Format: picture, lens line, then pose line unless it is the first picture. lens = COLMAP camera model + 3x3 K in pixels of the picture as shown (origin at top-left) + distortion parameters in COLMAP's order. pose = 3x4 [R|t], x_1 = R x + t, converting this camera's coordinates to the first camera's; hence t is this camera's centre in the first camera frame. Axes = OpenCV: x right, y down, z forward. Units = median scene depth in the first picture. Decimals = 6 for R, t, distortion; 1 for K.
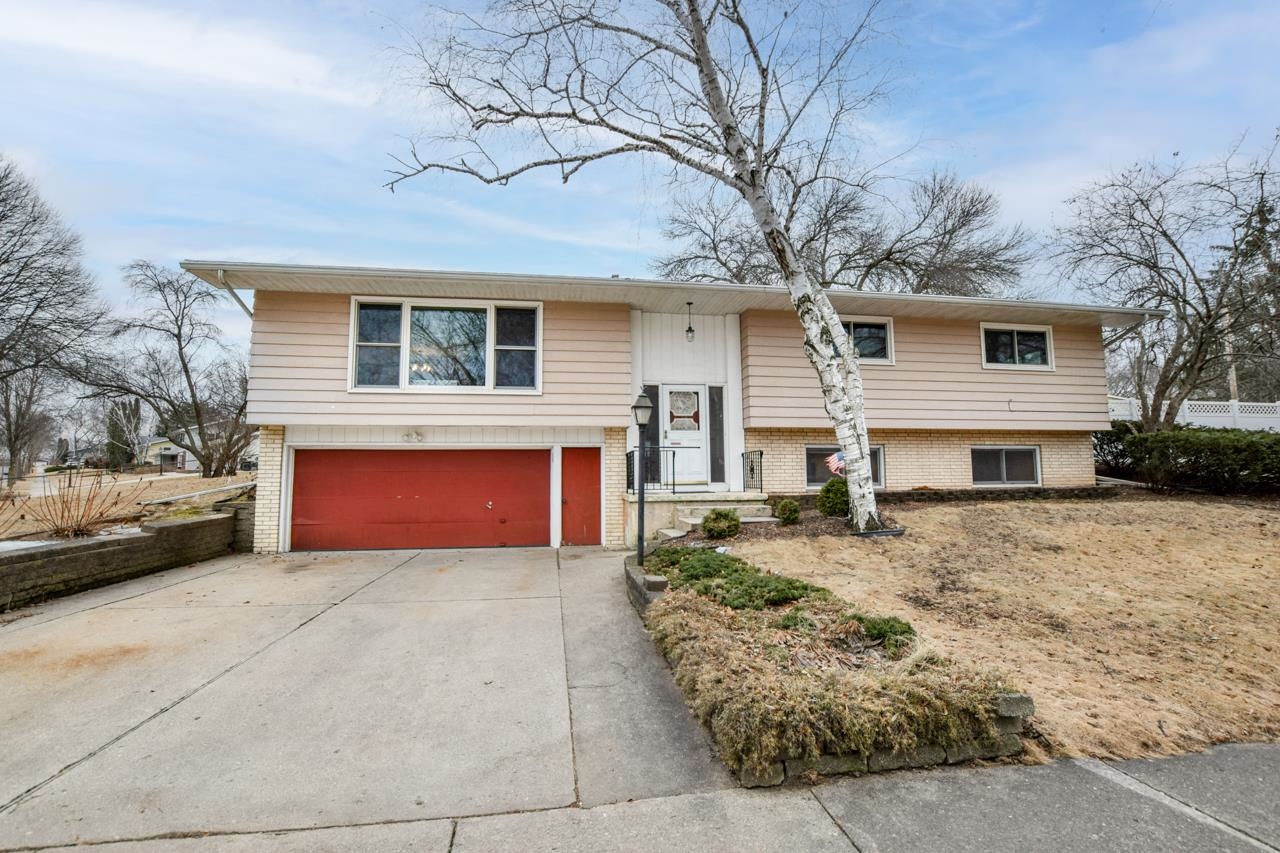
lens RADIAL K [[563.2, 0, 645.5], [0, 563.2, 429.5], [0, 0, 1]] dist [-0.033347, 0.005851]
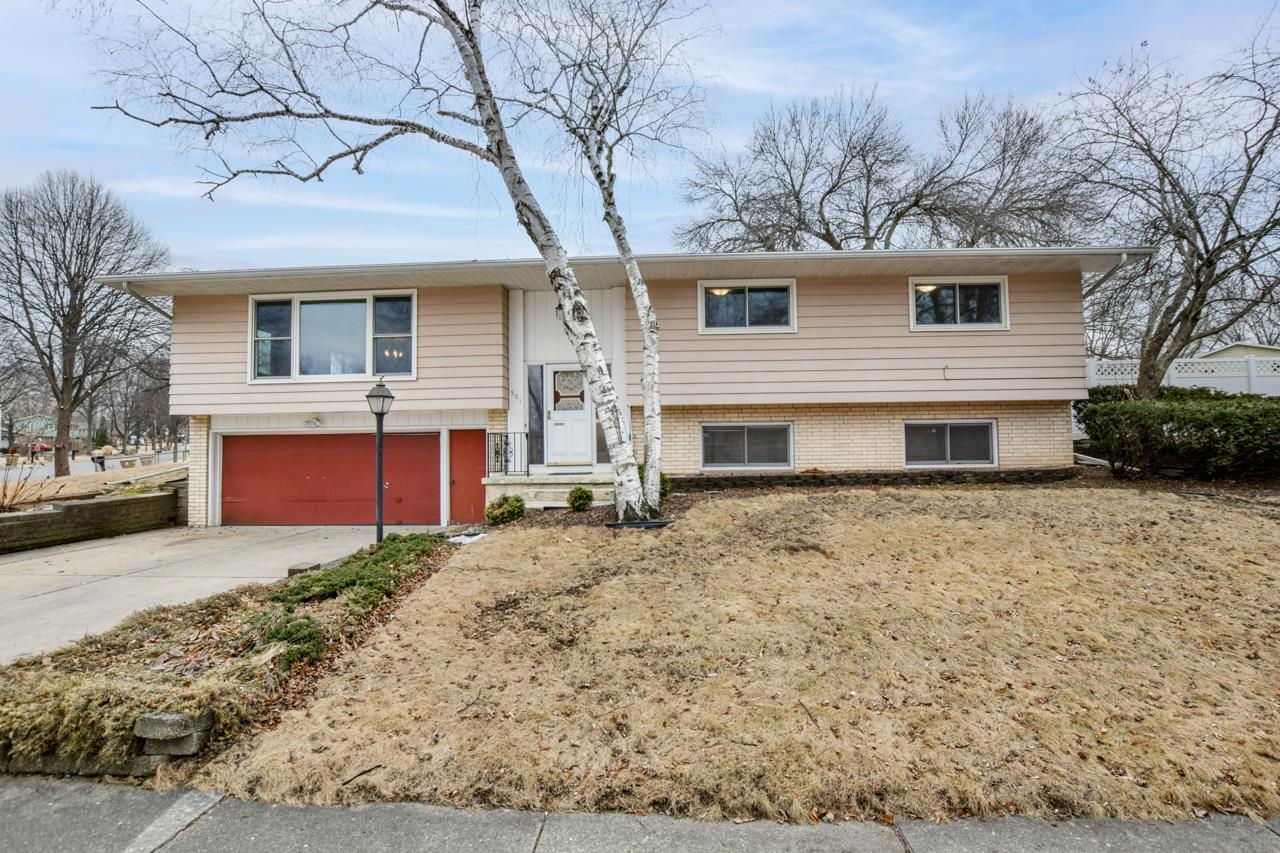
lens RADIAL K [[567.9, 0, 657.3], [0, 567.9, 430.0], [0, 0, 1]] dist [-0.034268, 0.006588]
pose [[0.980108, -0.012979, -0.198040, 0.449121], [0.023467, 0.998438, 0.050702, -0.011921], [0.197072, -0.054341, 0.978882, 0.068495]]
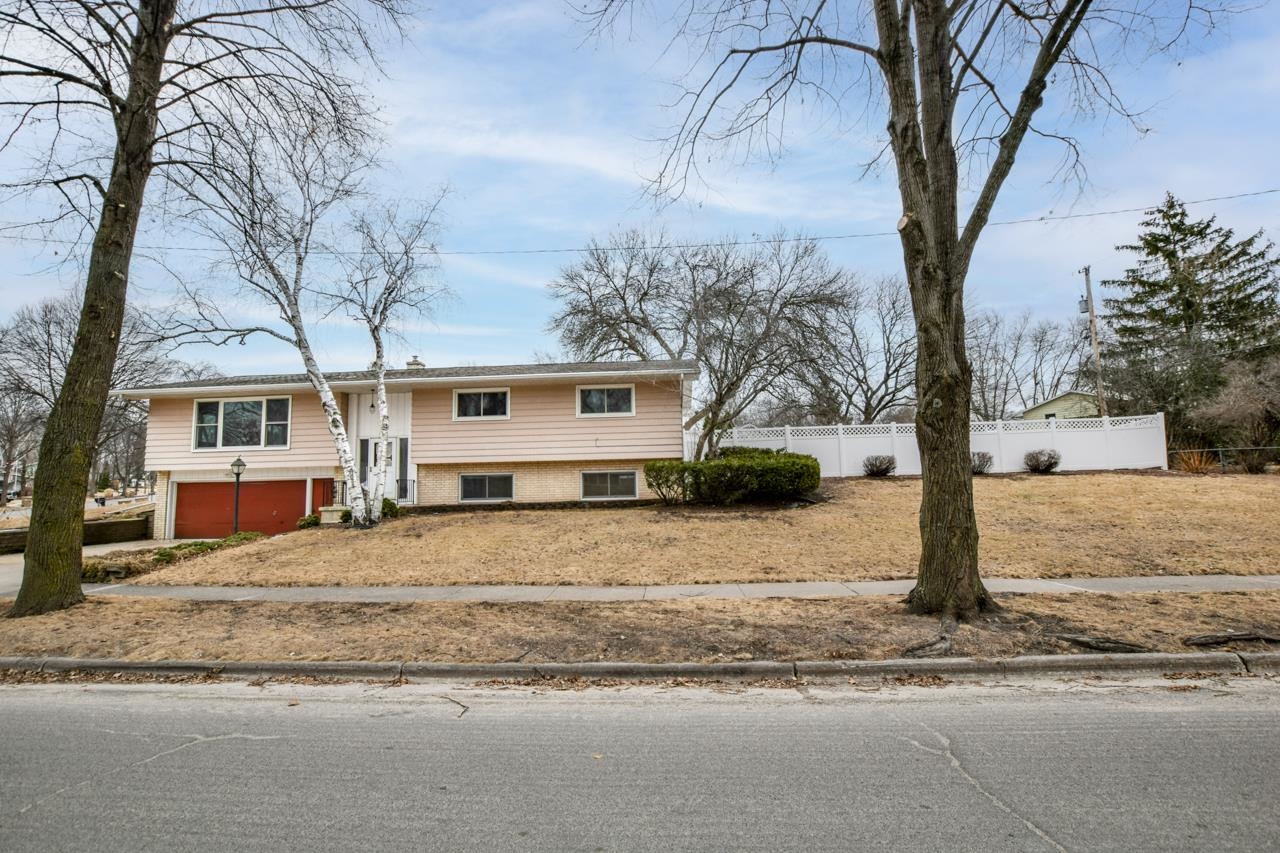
lens RADIAL K [[563.2, 0, 645.5], [0, 563.2, 429.5], [0, 0, 1]] dist [-0.033347, 0.005851]
pose [[0.977563, -0.037609, -0.207256, 1.237649], [0.034632, 0.999238, -0.017975, -0.053621], [0.207775, 0.010394, 0.978122, -0.447399]]
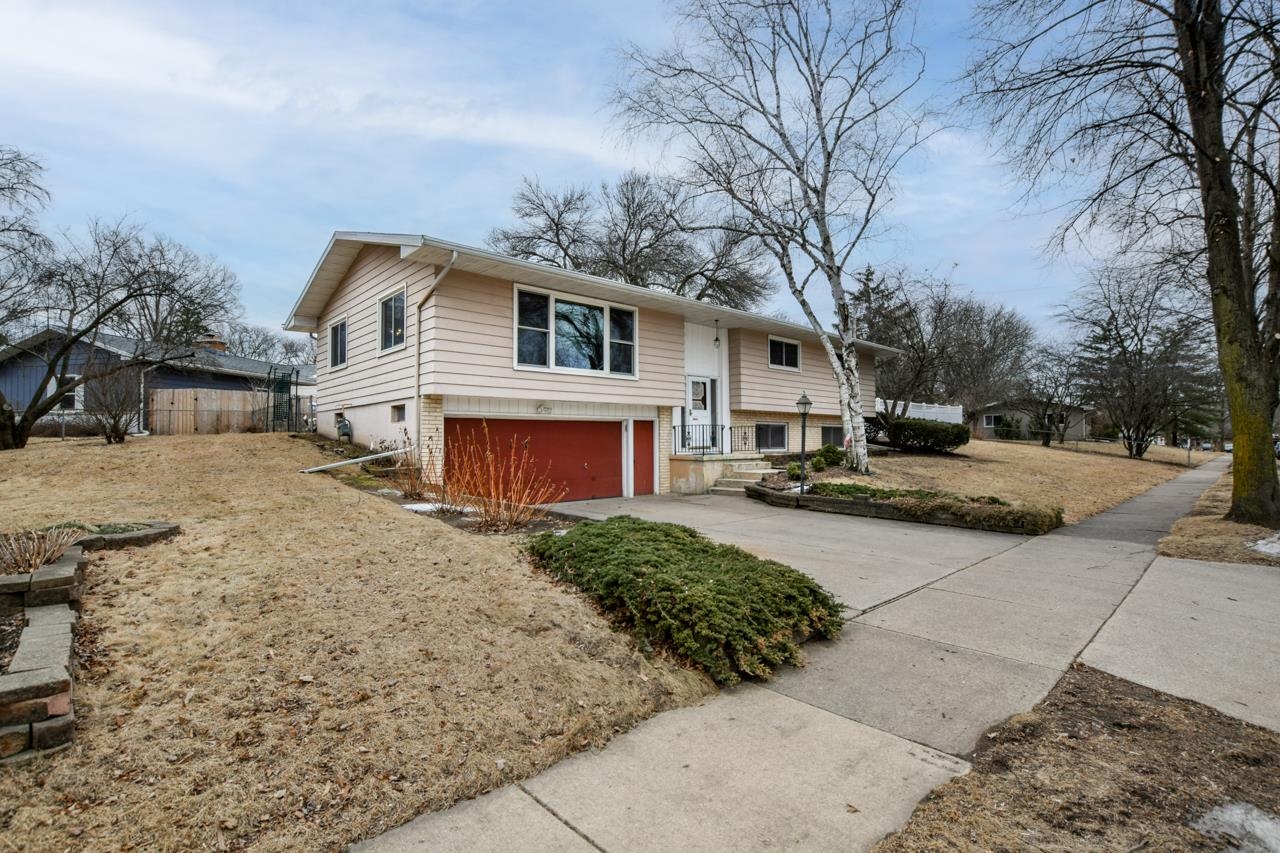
lens RADIAL K [[579.6, 0, 638.2], [0, 579.6, 437.8], [0, 0, 1]] dist [-0.015601, -0.000280]
pose [[0.838345, 0.006703, 0.545099, -0.906886], [-0.048062, 0.996940, 0.061658, -0.011618], [-0.543017, -0.077889, 0.836102, -0.132245]]
